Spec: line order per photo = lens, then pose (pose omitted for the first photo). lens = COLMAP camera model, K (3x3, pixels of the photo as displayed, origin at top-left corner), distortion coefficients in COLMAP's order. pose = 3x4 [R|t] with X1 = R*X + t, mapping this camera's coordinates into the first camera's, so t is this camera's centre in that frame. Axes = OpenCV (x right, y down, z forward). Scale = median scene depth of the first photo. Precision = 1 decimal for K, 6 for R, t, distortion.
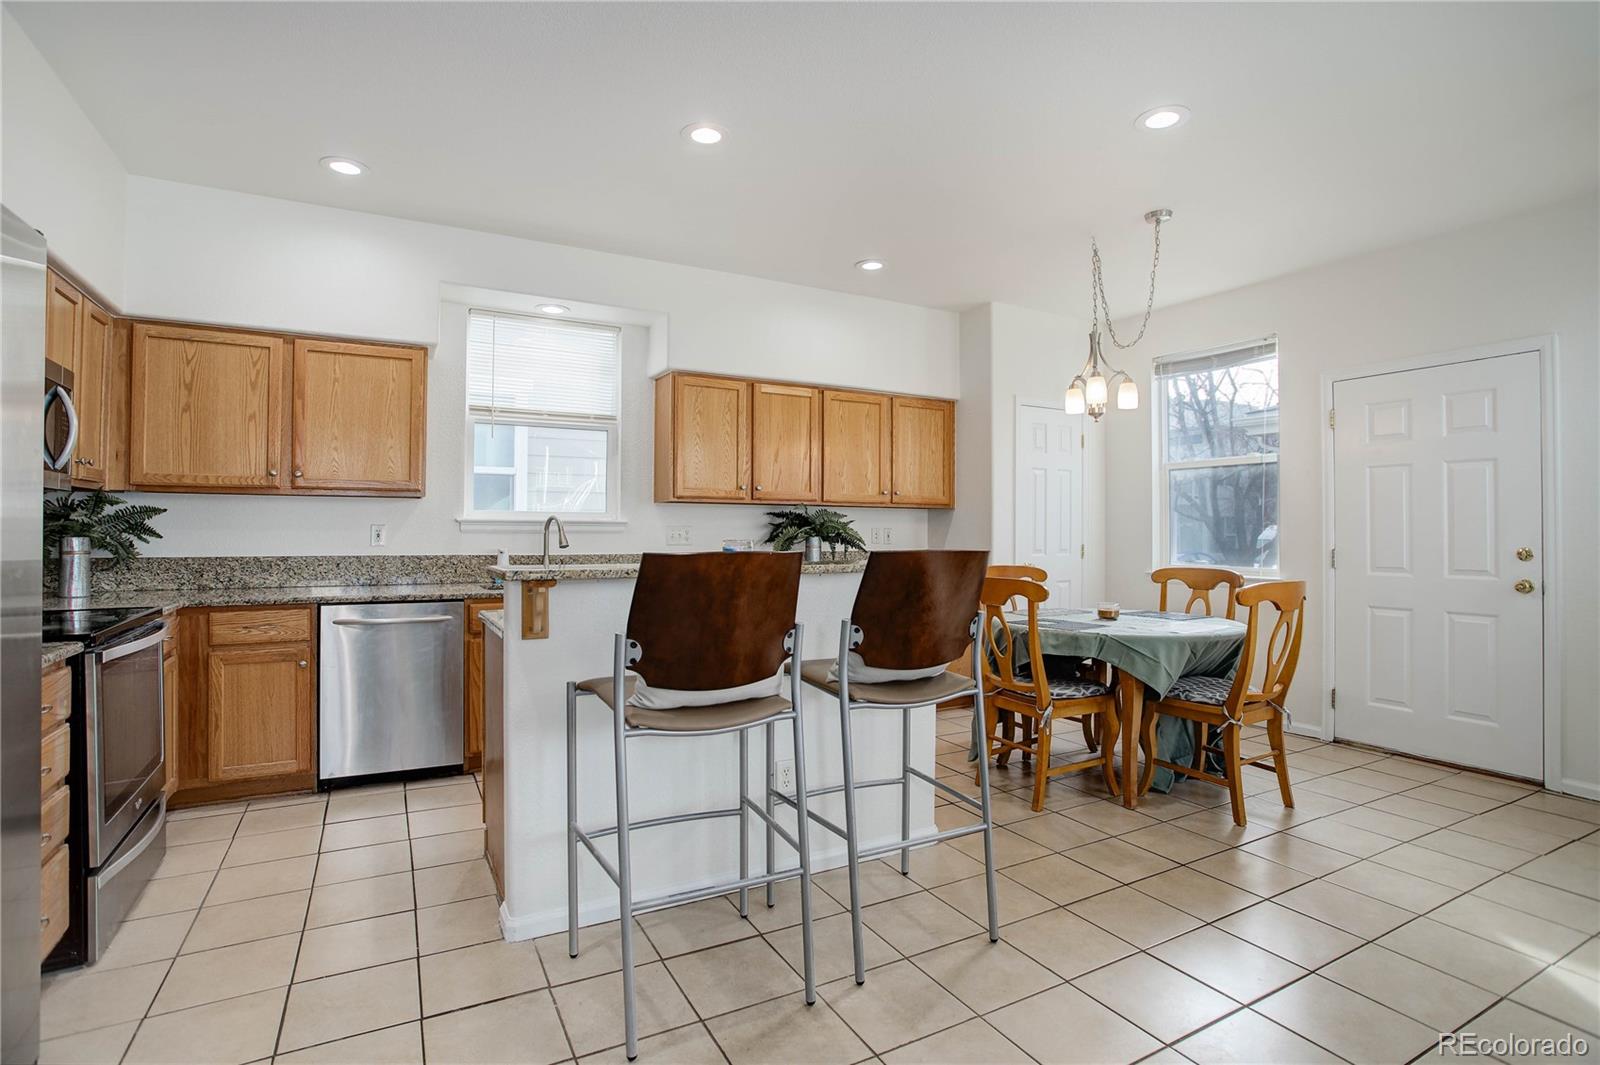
lens RADIAL K [[780.3, 0, 802.3], [0, 780.3, 522.8], [0, 0, 1]] dist [-0.033677, 0.003253]
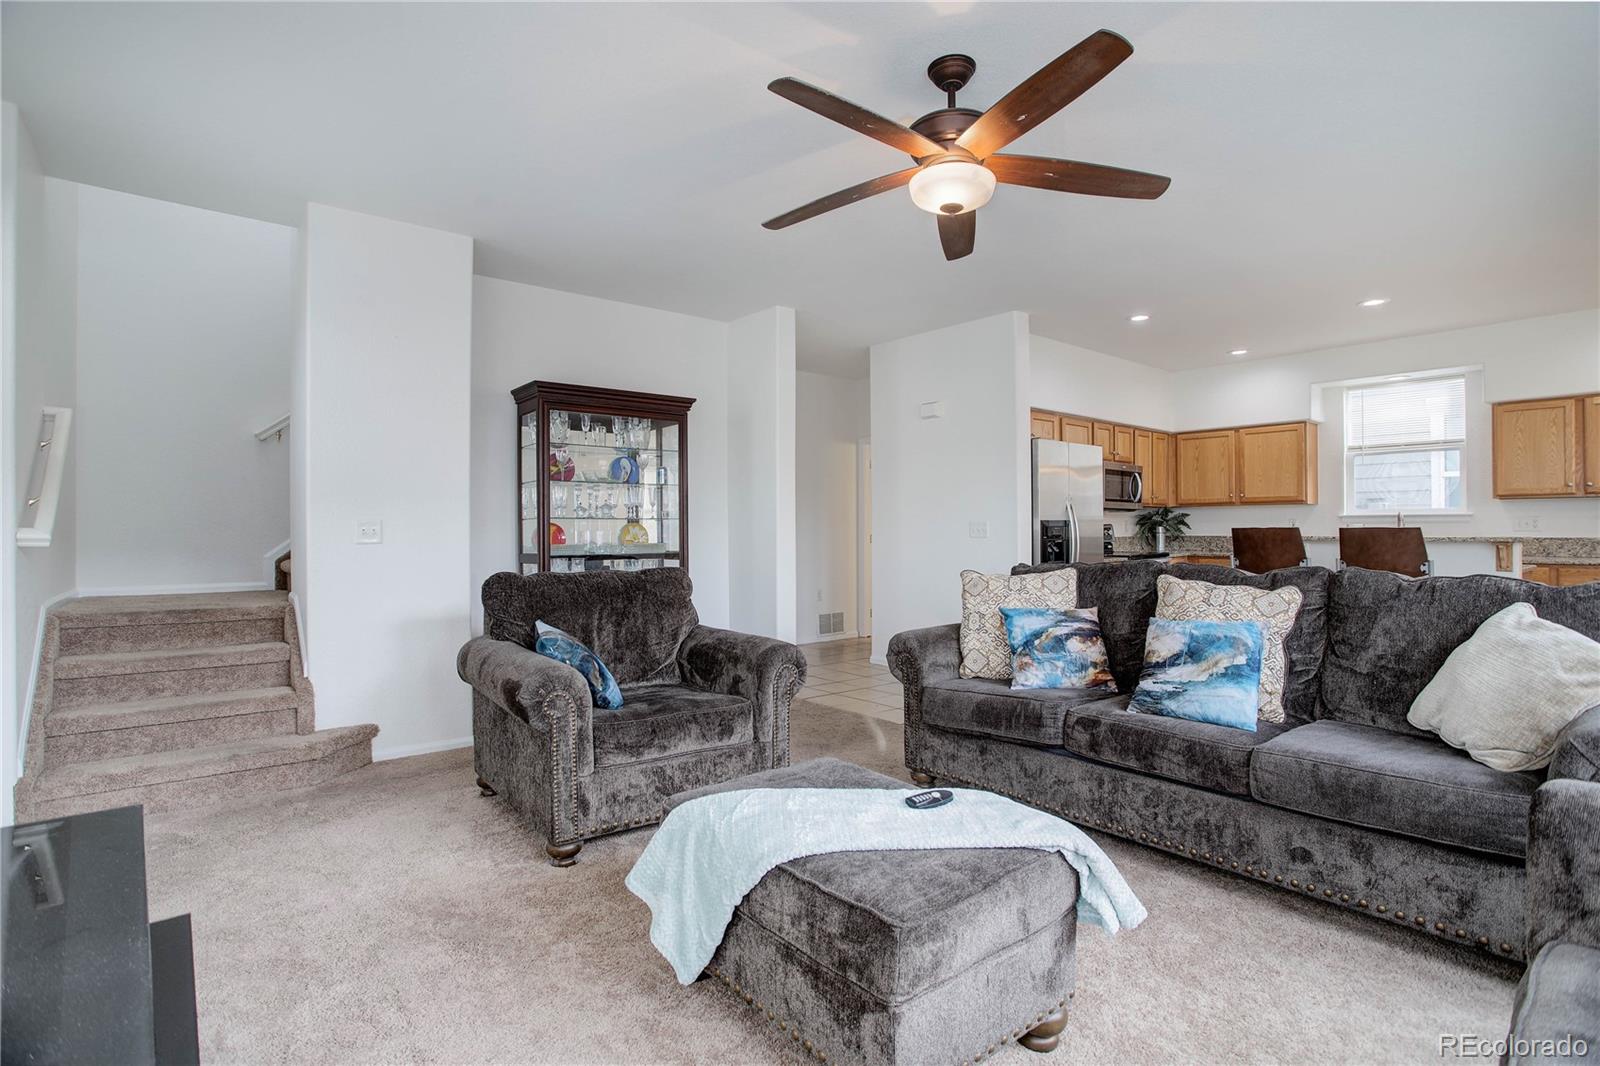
lens RADIAL K [[780.3, 0, 790.9], [0, 780.3, 534.1], [0, 0, 1]] dist [-0.033677, 0.003253]
pose [[0.193280, 0.003165, -0.981139, 0.972952], [0.013101, 0.999897, 0.005806, 0.009914], [0.981056, -0.013976, 0.193218, -0.499402]]
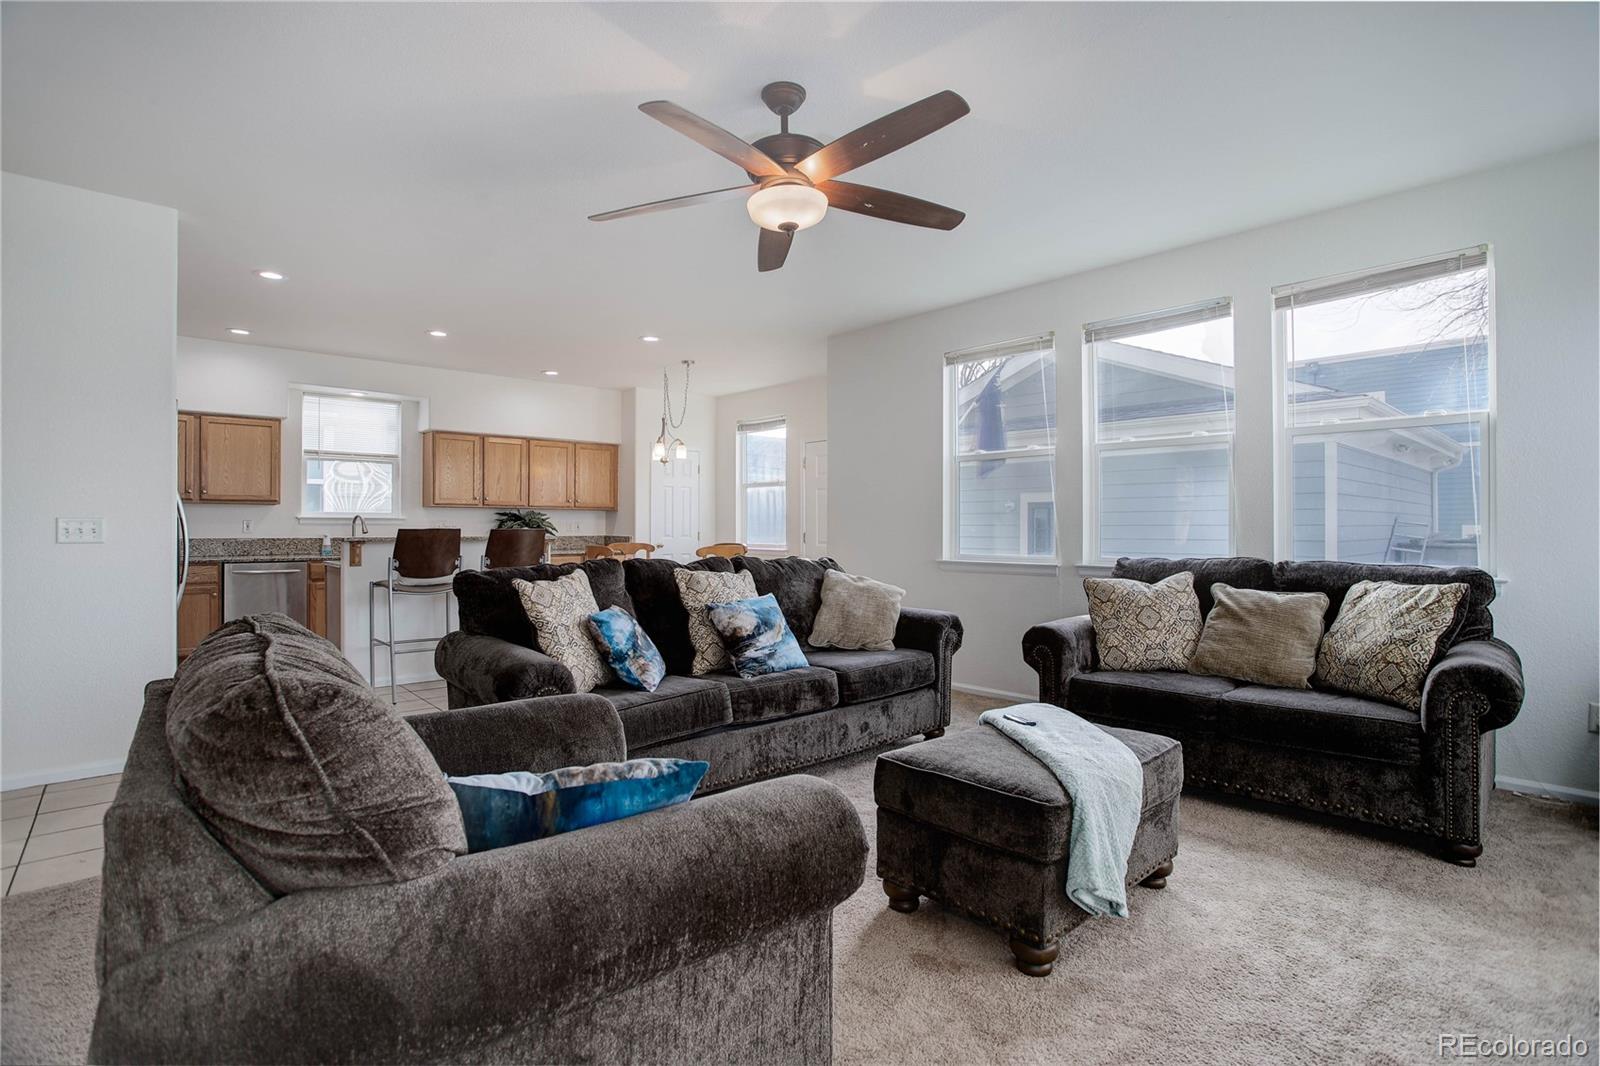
lens RADIAL K [[780.3, 0, 783.8], [0, 780.3, 525.7], [0, 0, 1]] dist [-0.033677, 0.003253]
pose [[0.978045, -0.002592, 0.208378, 0.253448], [0.000945, 0.999968, 0.008002, 0.002128], [-0.208392, -0.007630, 0.978016, -0.897157]]
